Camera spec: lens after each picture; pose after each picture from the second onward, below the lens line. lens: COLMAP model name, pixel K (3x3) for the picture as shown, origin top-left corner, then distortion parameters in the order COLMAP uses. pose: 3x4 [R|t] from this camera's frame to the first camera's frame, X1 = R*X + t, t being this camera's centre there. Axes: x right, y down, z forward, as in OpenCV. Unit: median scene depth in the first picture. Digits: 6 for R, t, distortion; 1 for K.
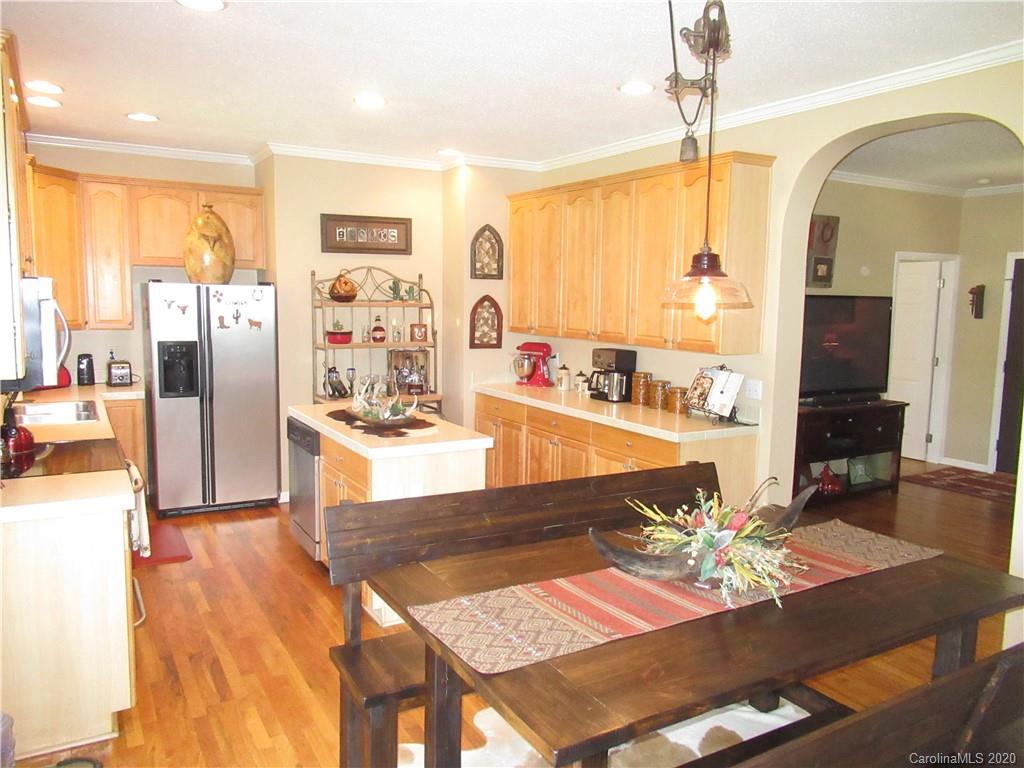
lens RADIAL K [[765.1, 0, 514.6], [0, 765.1, 384.7], [0, 0, 1]] dist [-0.002695, 0.003586]
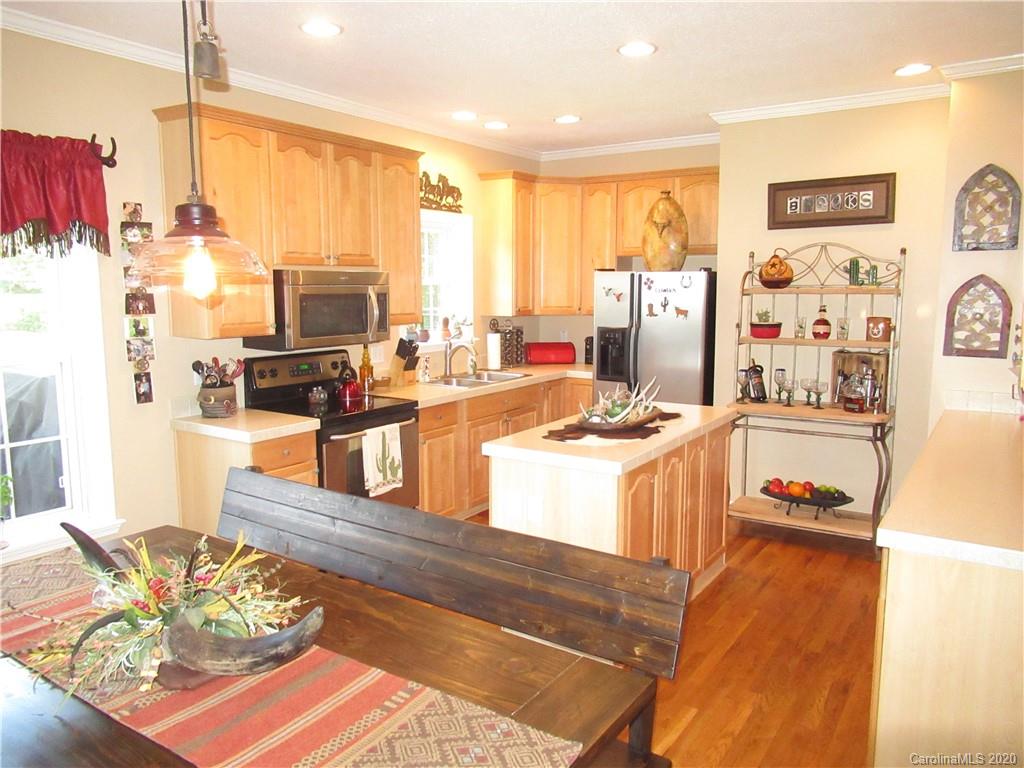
lens RADIAL K [[765.1, 0, 512.1], [0, 765.1, 382.1], [0, 0, 1]] dist [-0.002695, 0.003586]
pose [[0.438076, 0.097240, -0.893663, 0.397362], [-0.093057, 0.993697, 0.062508, -0.031852], [0.894108, 0.055778, 0.444364, 0.380131]]
